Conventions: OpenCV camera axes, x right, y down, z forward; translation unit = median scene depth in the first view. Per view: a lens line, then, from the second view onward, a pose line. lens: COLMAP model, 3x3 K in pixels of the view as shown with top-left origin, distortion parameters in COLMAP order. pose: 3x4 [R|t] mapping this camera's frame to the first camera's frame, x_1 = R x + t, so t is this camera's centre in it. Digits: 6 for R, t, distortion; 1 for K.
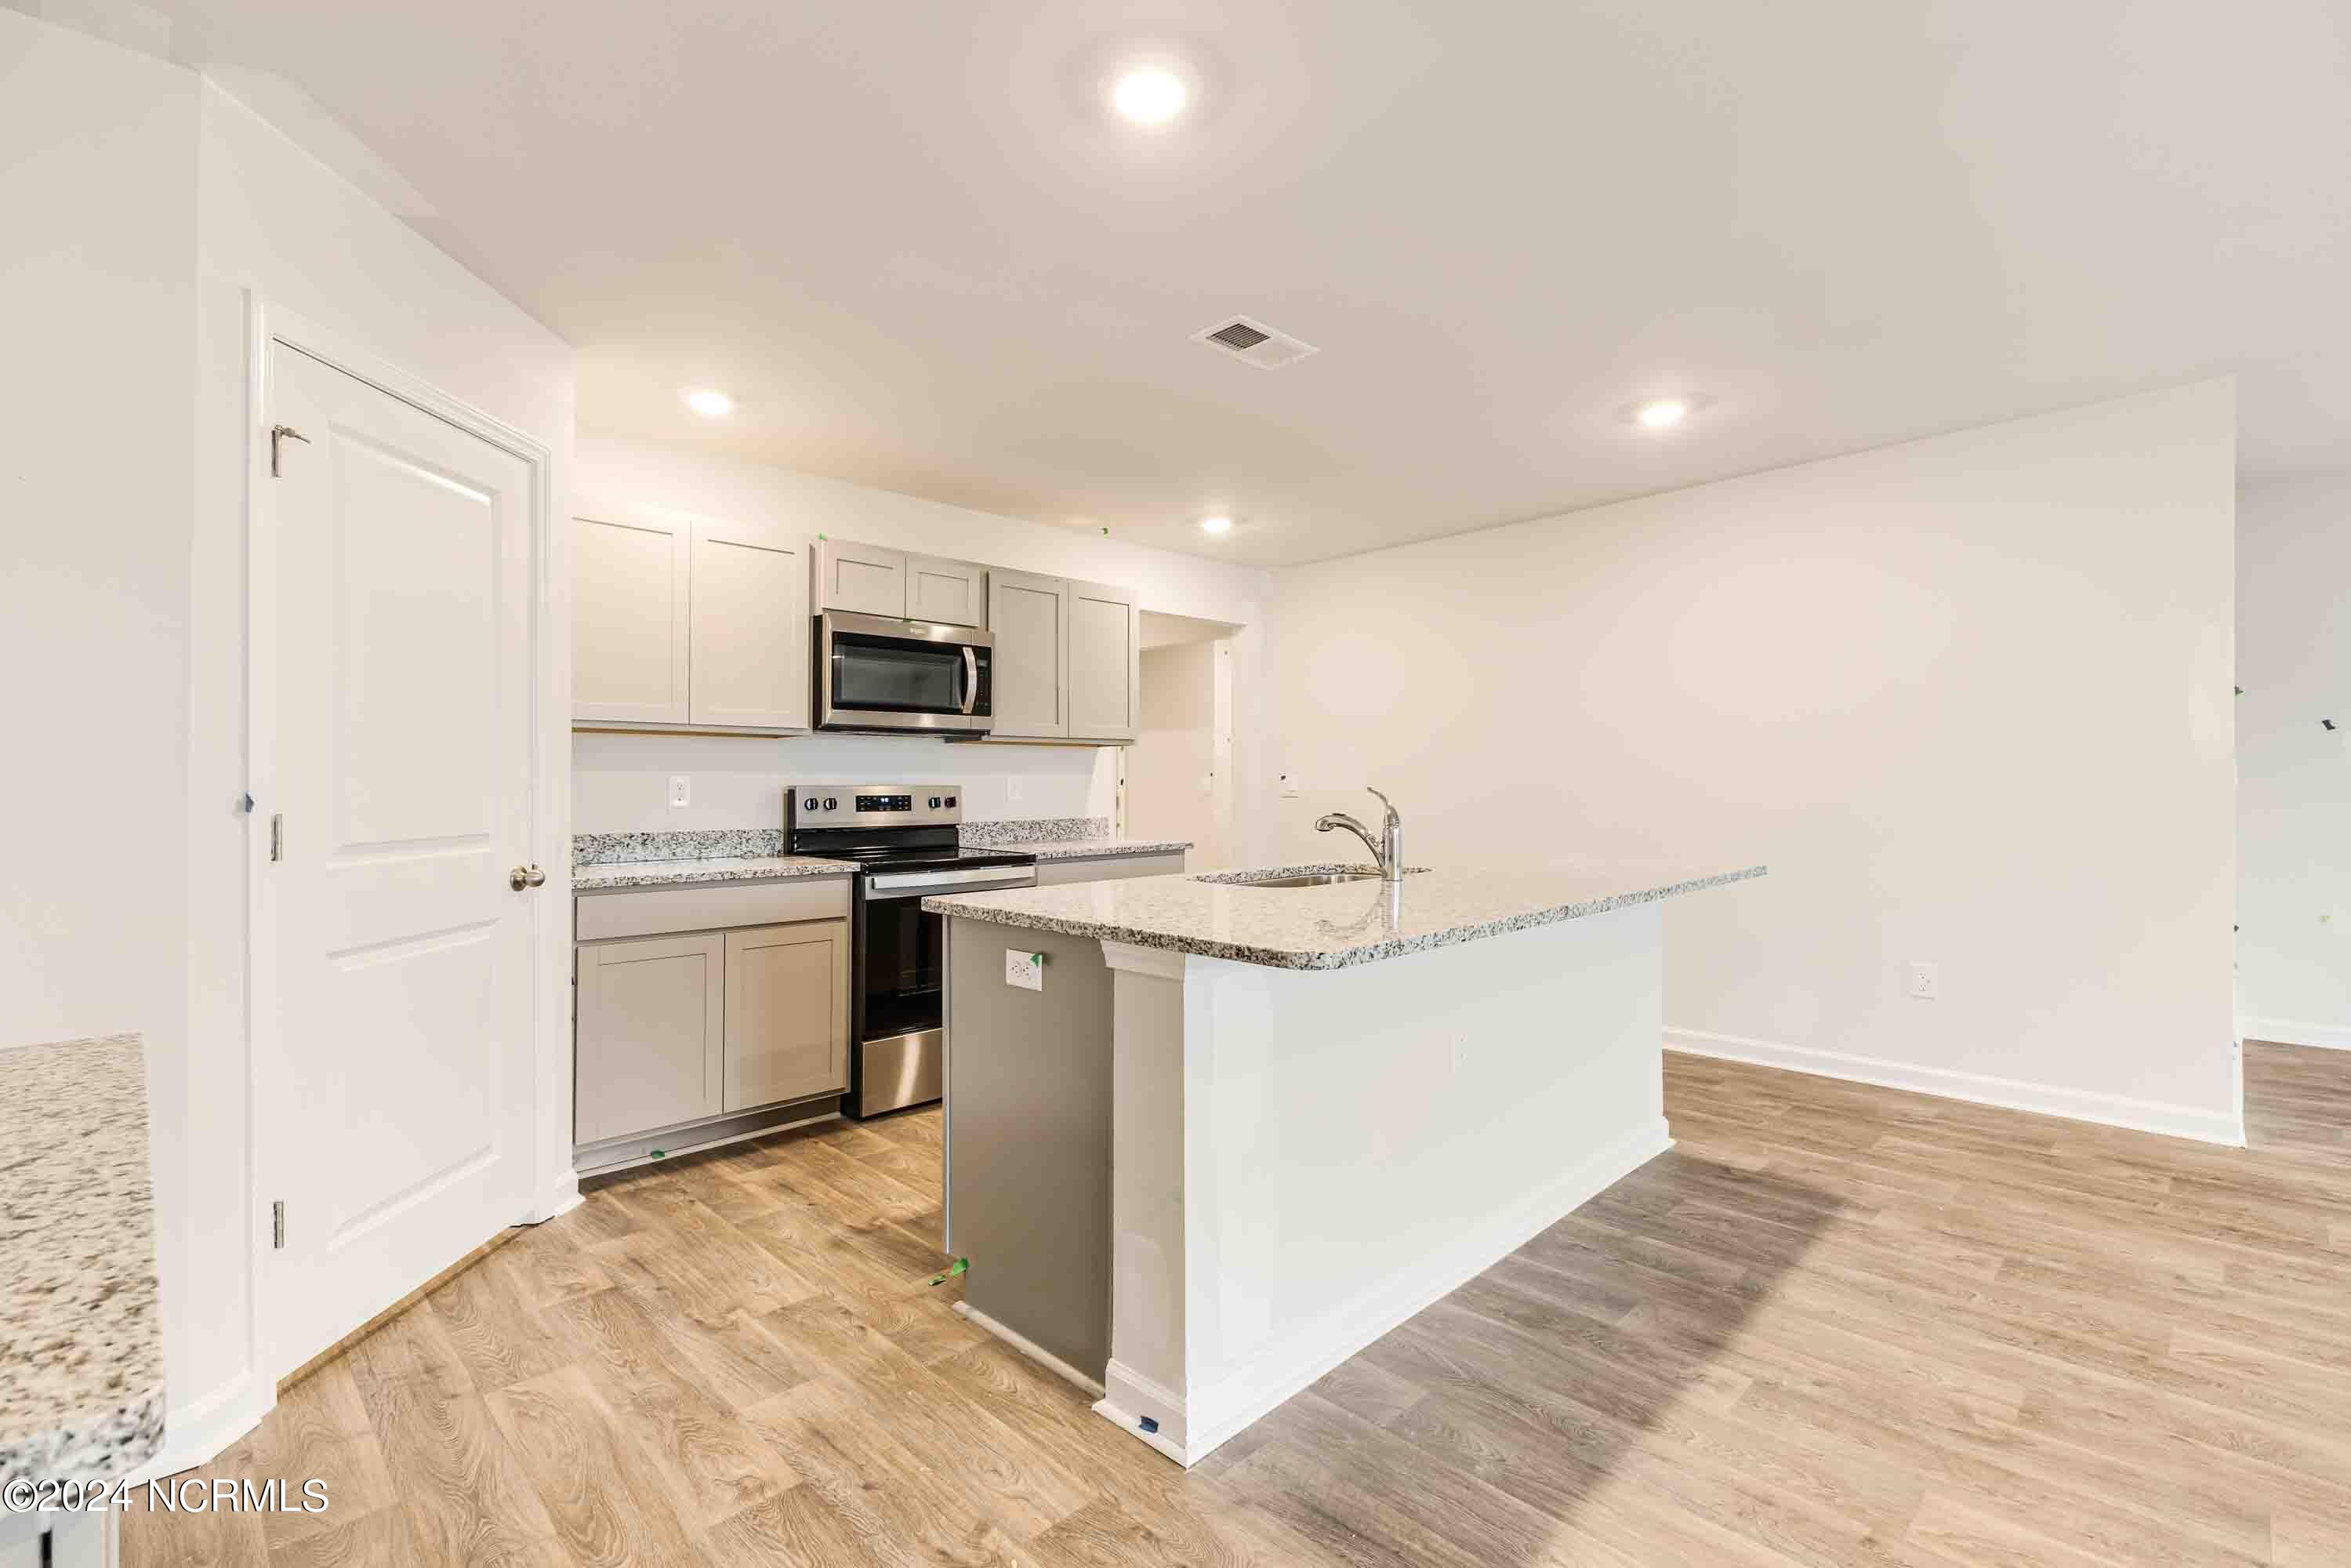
lens RADIAL K [[1028.7, 0, 1175.5], [0, 1028.7, 784.0], [0, 0, 1]] dist [-0.000441, -0.000288]
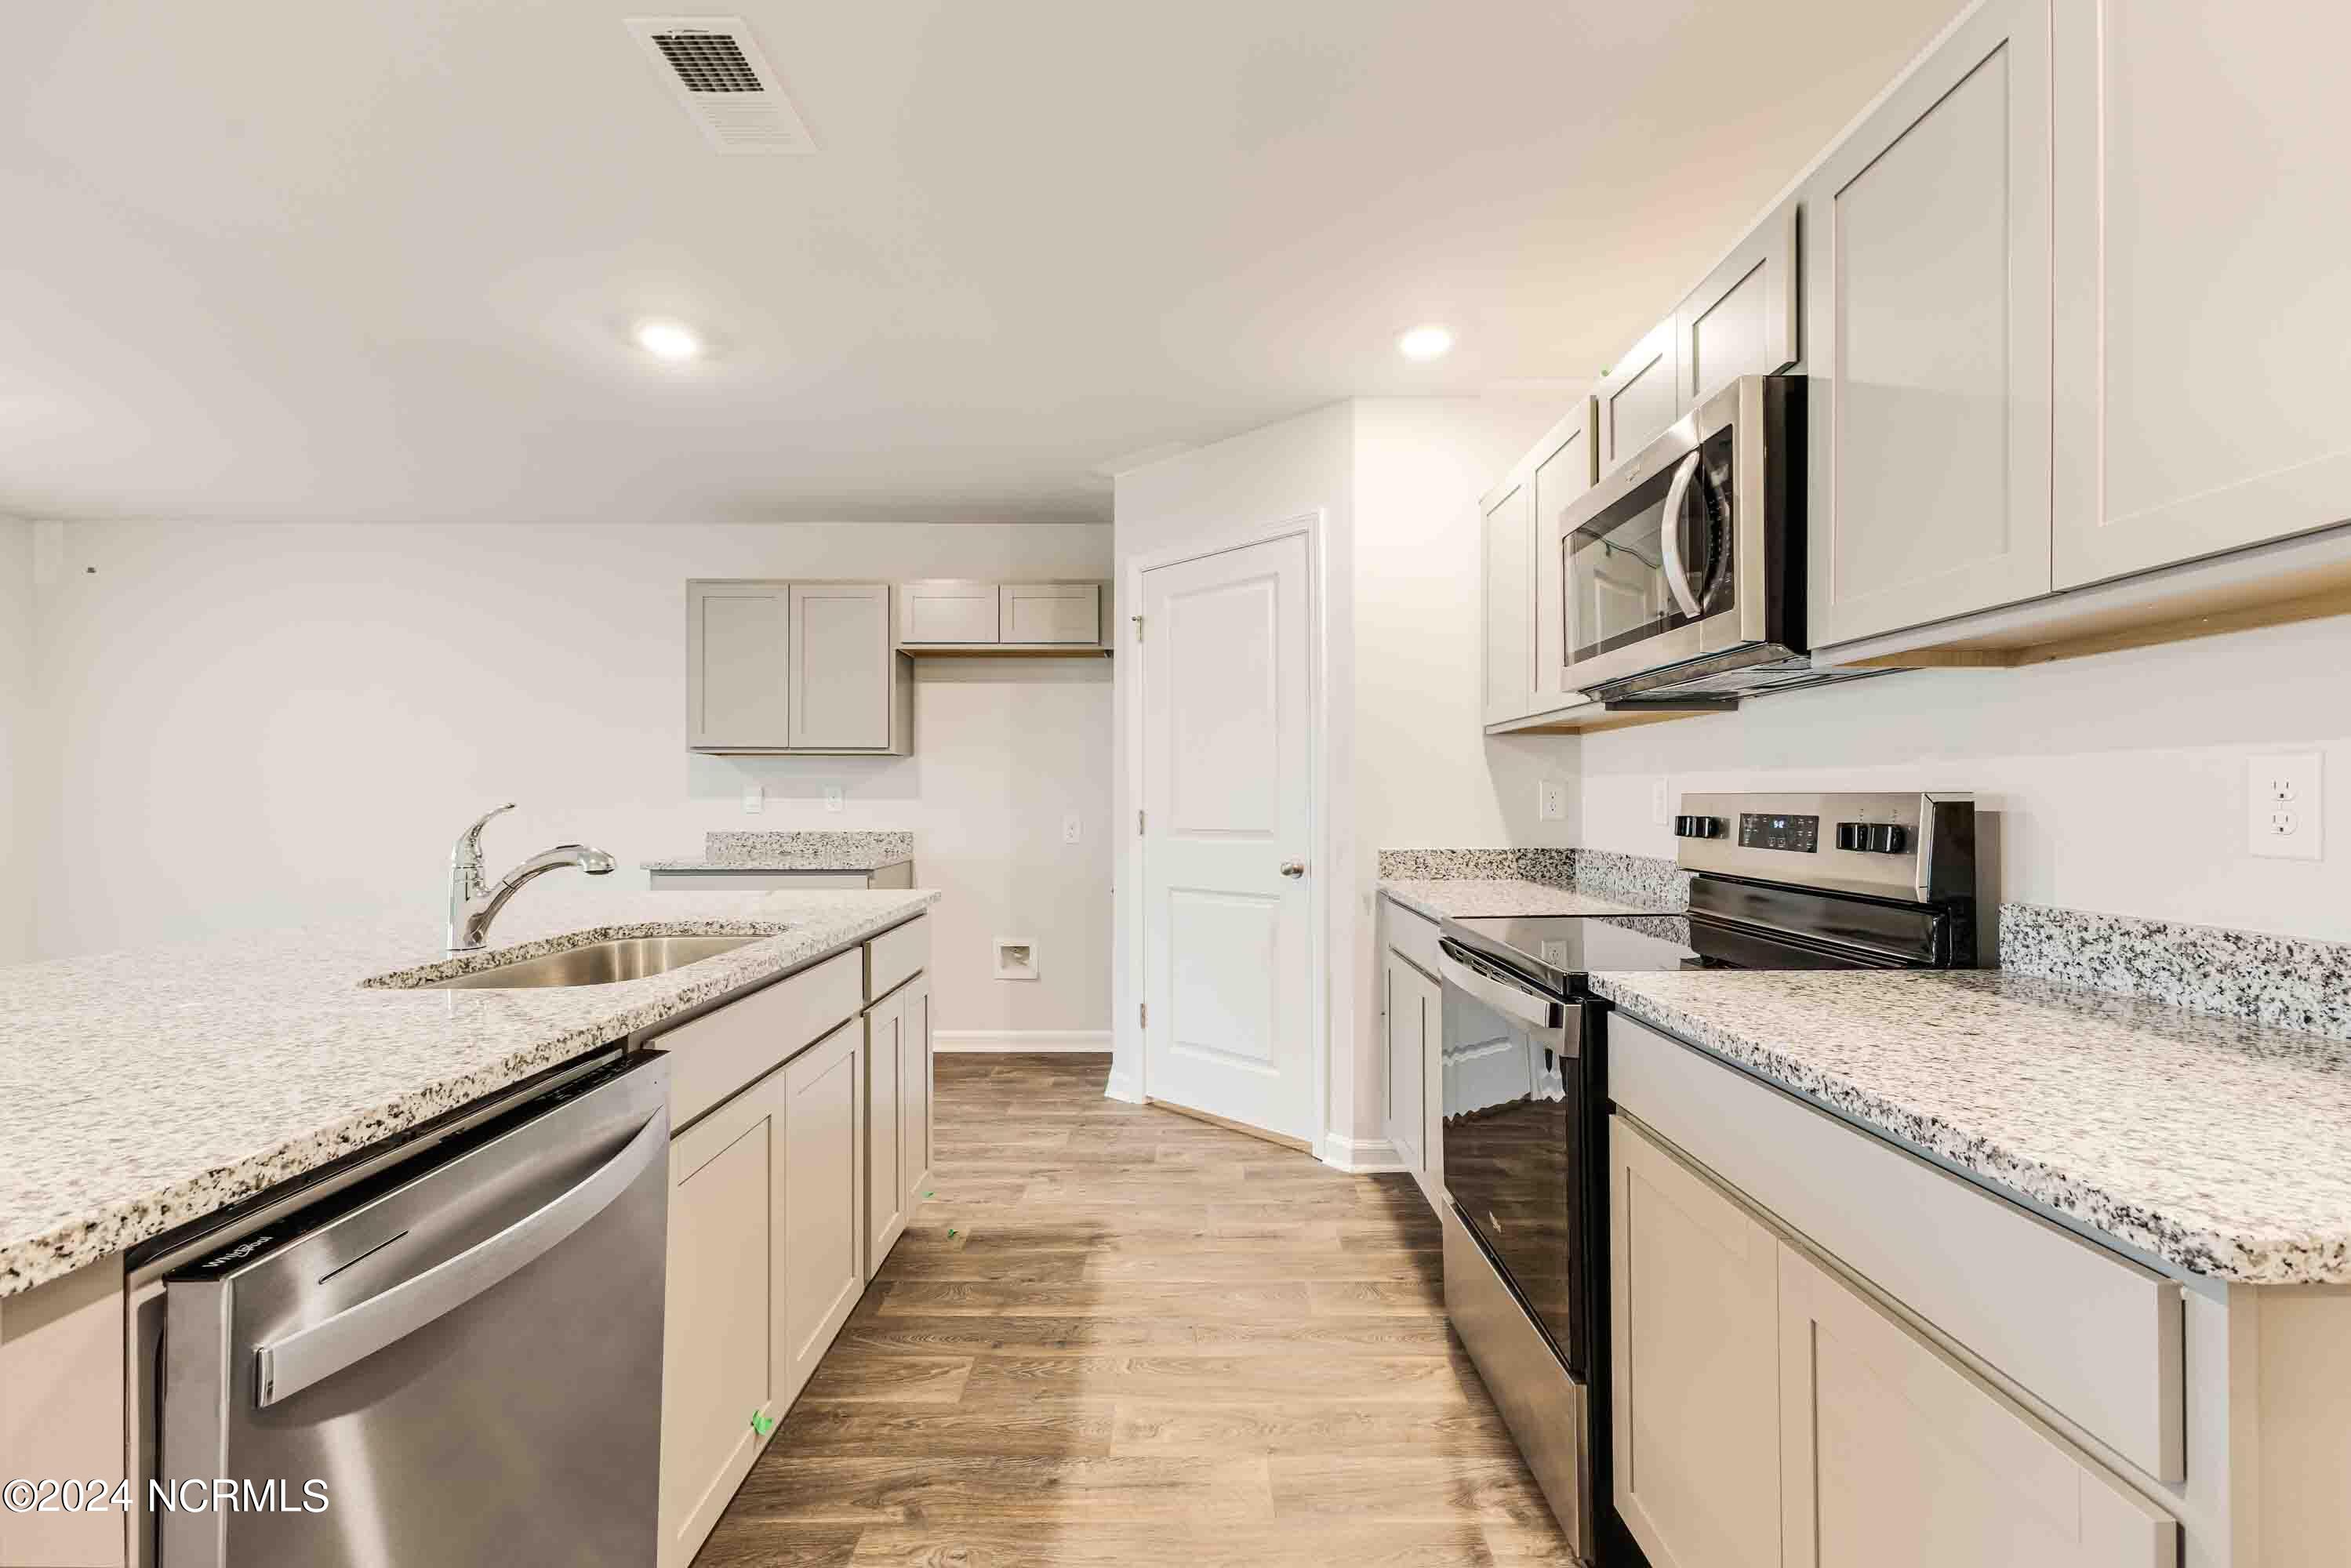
lens RADIAL K [[1028.5, 0, 1175.5], [0, 1028.5, 784.0], [0, 0, 1]] dist [-0.000441, -0.000288]
pose [[-0.707813, -0.000588, -0.706400, 0.323806], [0.009268, 0.999906, -0.010119, 0.000017], [0.706339, -0.013709, -0.707741, 1.613718]]
